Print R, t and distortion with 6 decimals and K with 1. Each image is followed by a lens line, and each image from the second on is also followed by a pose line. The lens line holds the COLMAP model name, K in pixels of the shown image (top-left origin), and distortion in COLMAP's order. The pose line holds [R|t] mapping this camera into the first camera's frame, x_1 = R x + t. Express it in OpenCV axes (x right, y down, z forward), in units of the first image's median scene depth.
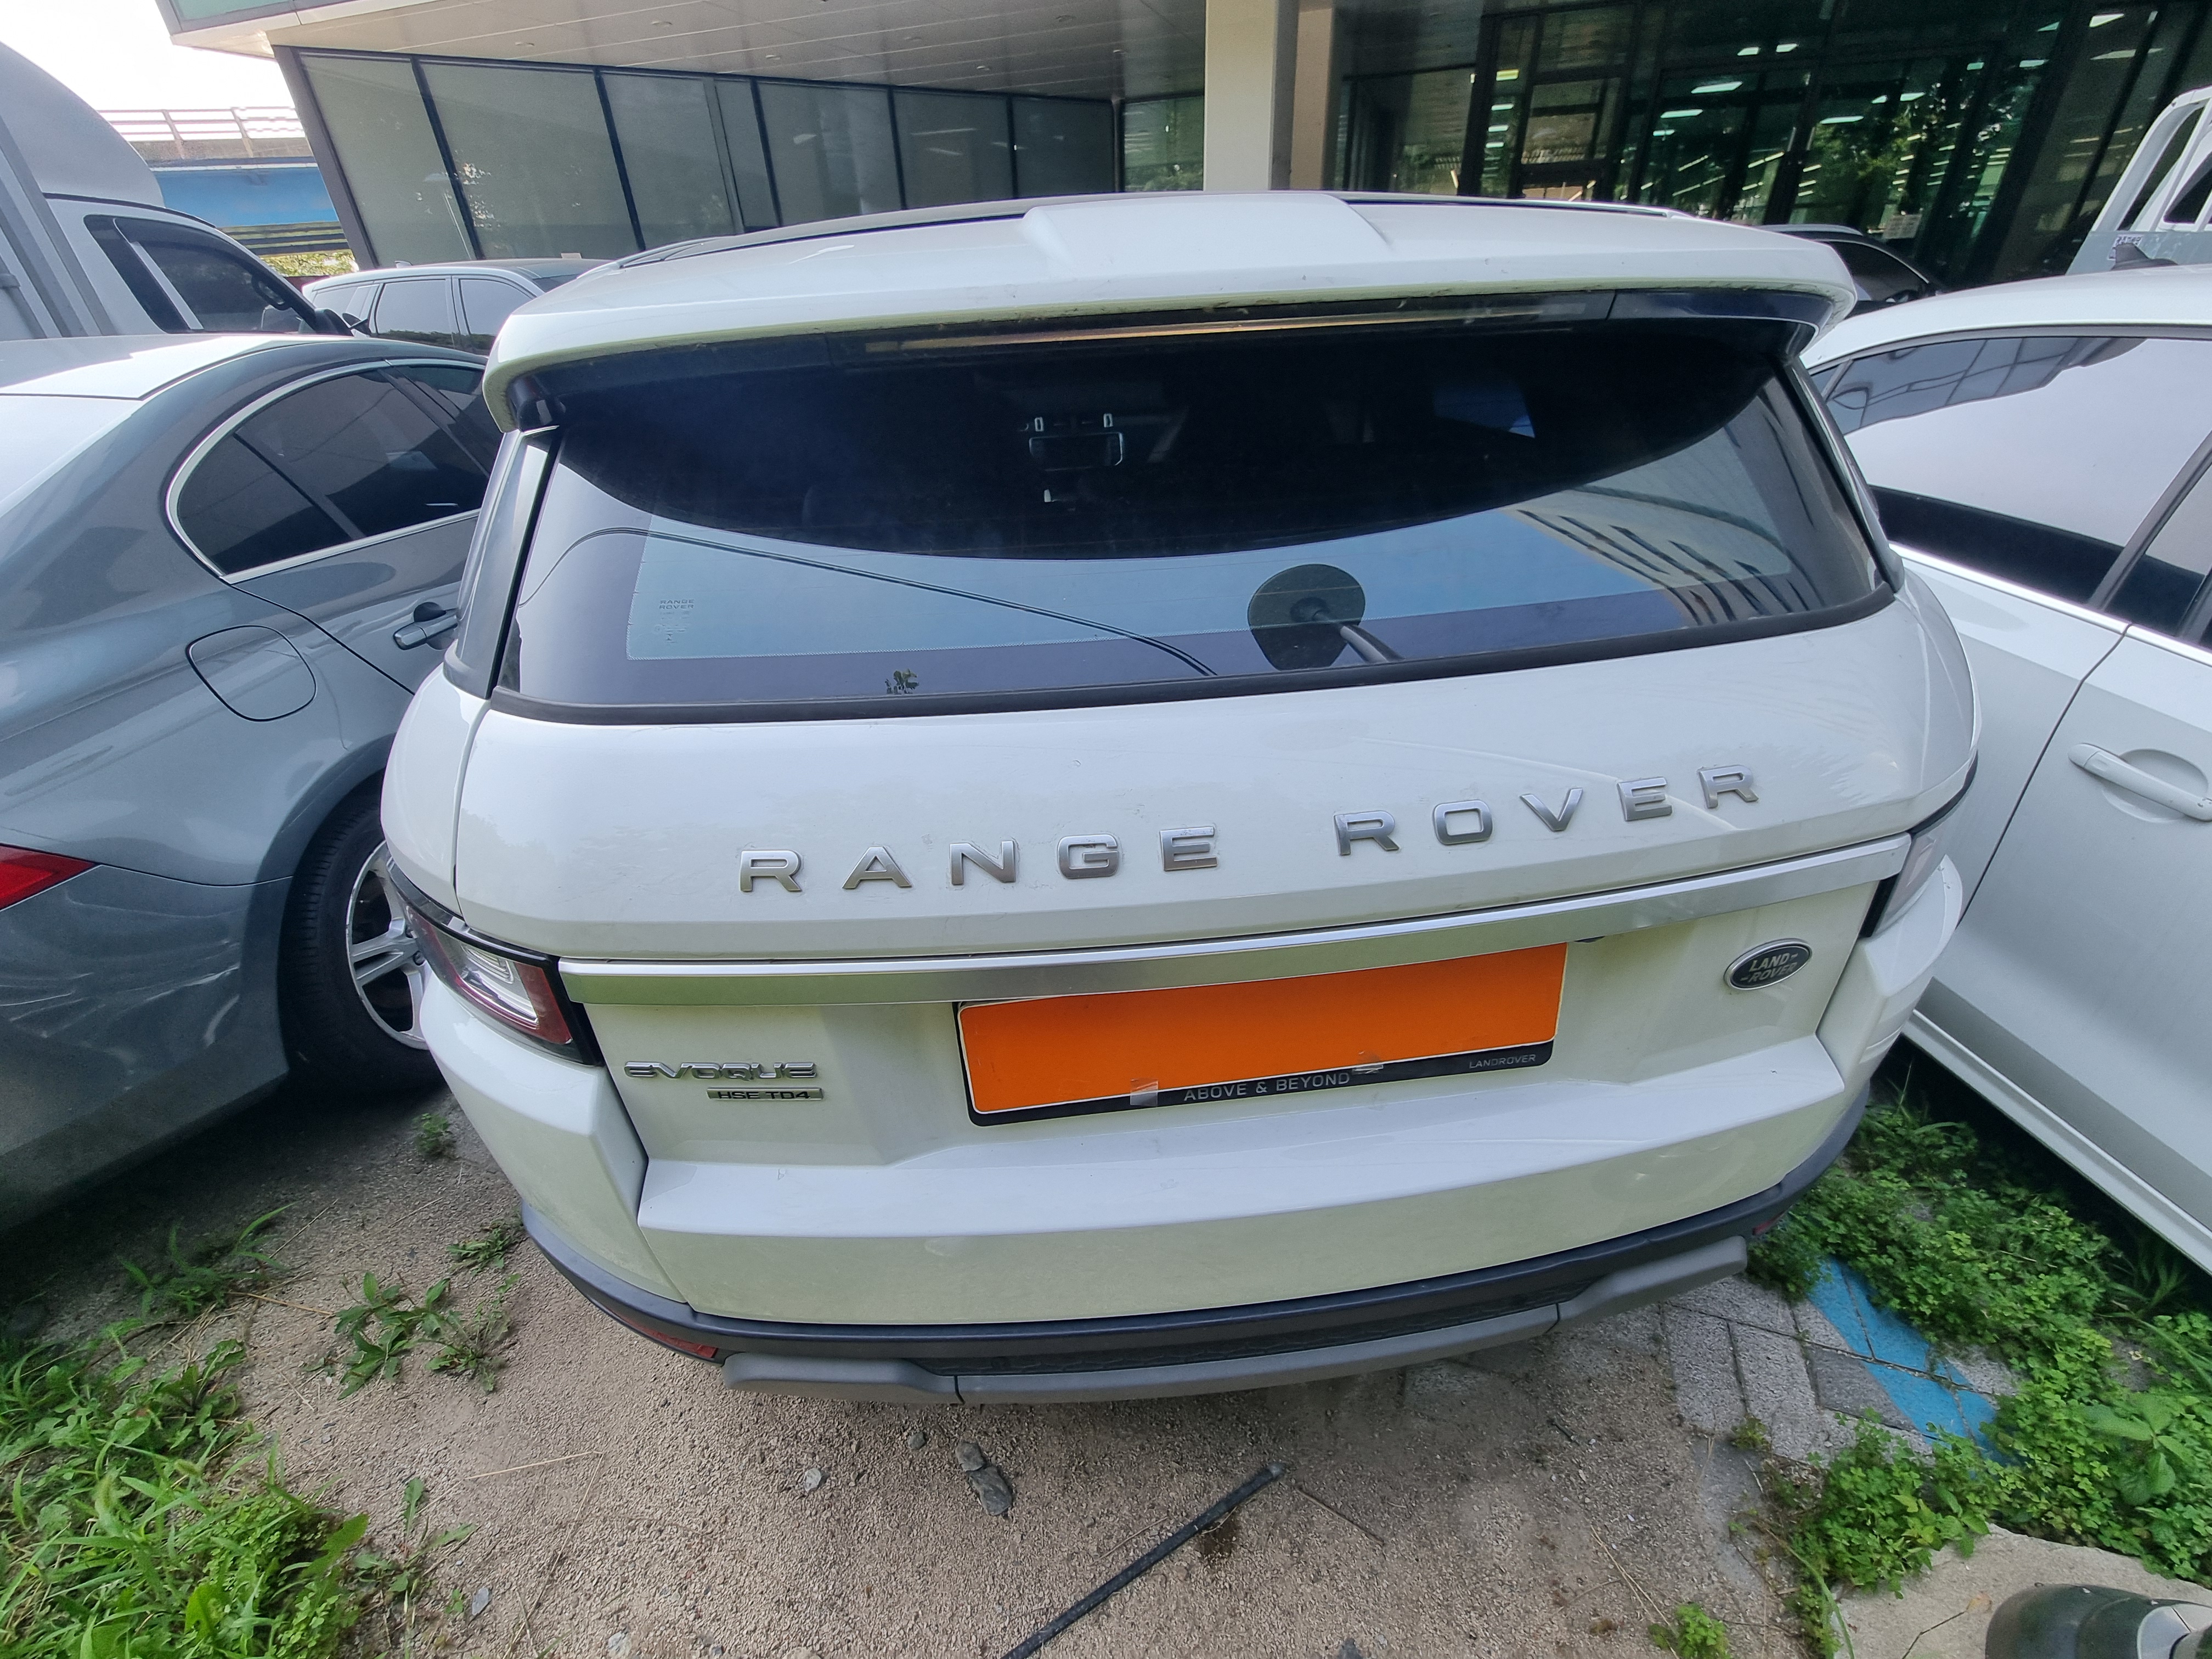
lens RADIAL K [[892.1, 0, 1110.0], [0, 892.1, 829.1], [0, 0, 1]] dist [-0.003998, -0.000605]
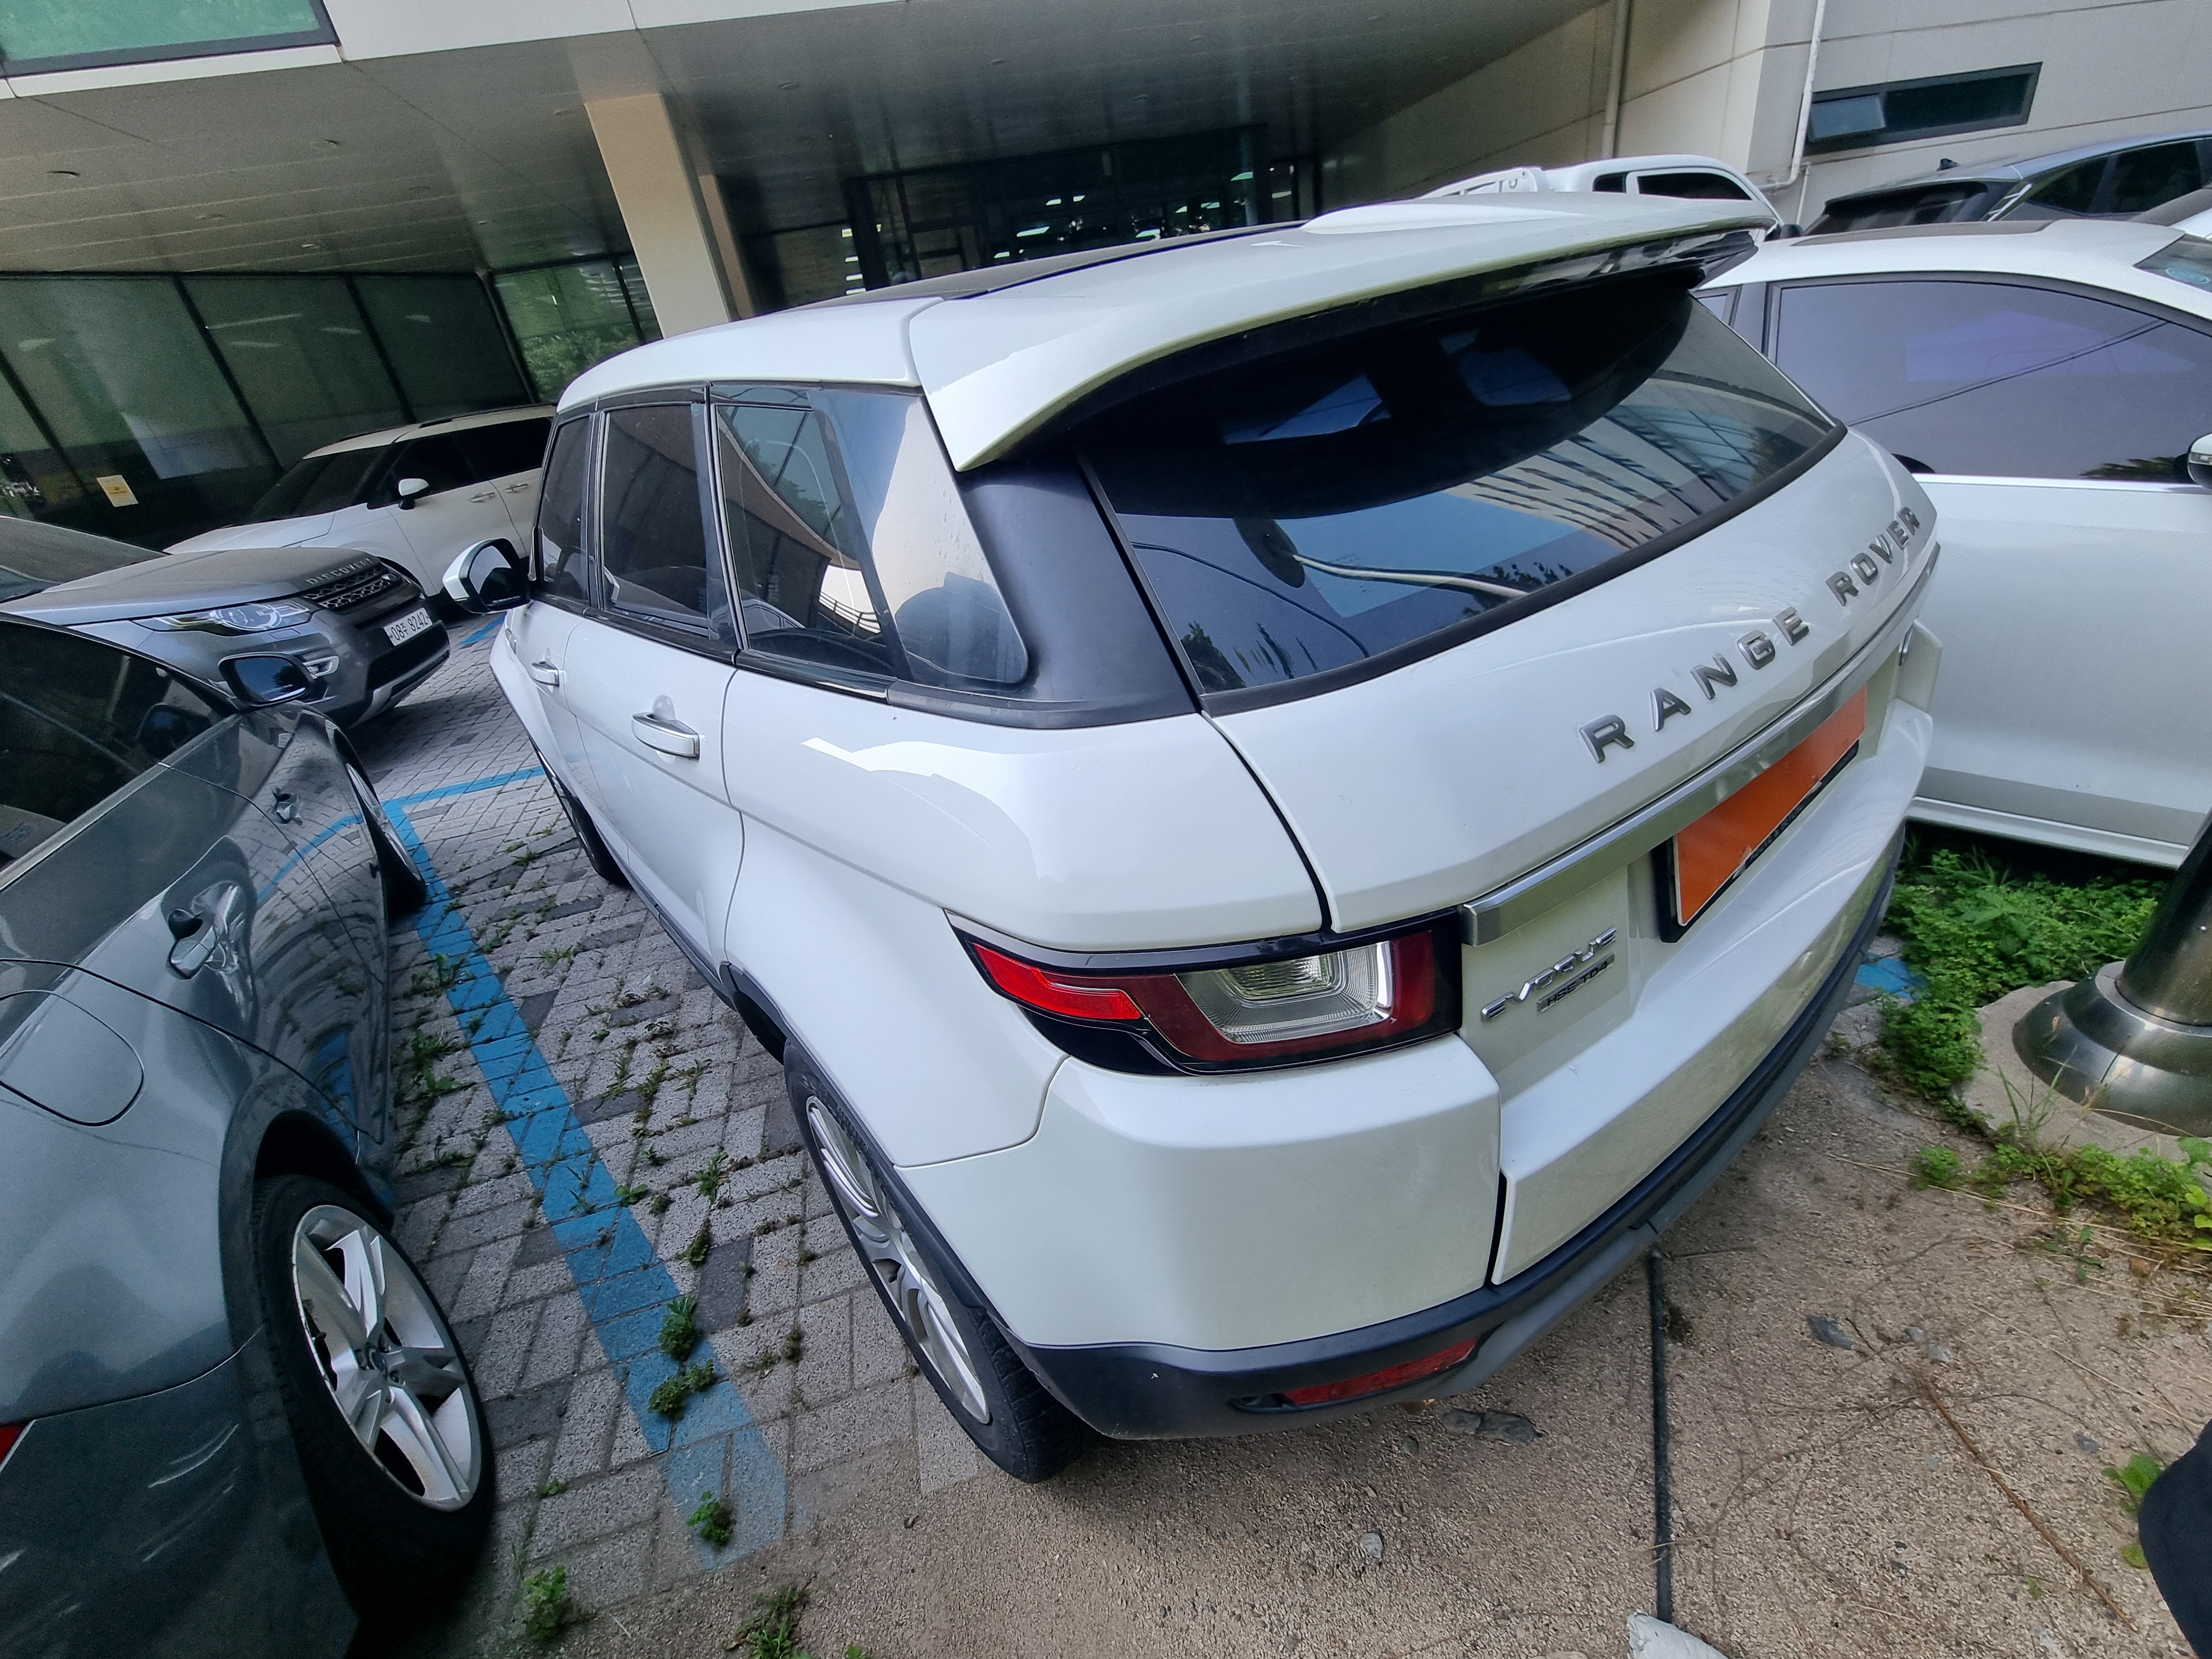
lens RADIAL K [[892.1, 0, 1110.0], [0, 892.1, 829.1], [0, 0, 1]] dist [-0.003998, -0.000605]
pose [[0.831518, -0.337019, 0.441584, -0.753445], [0.386662, 0.921896, -0.024504, -0.029768], [-0.398837, 0.191119, 0.896885, 0.156146]]
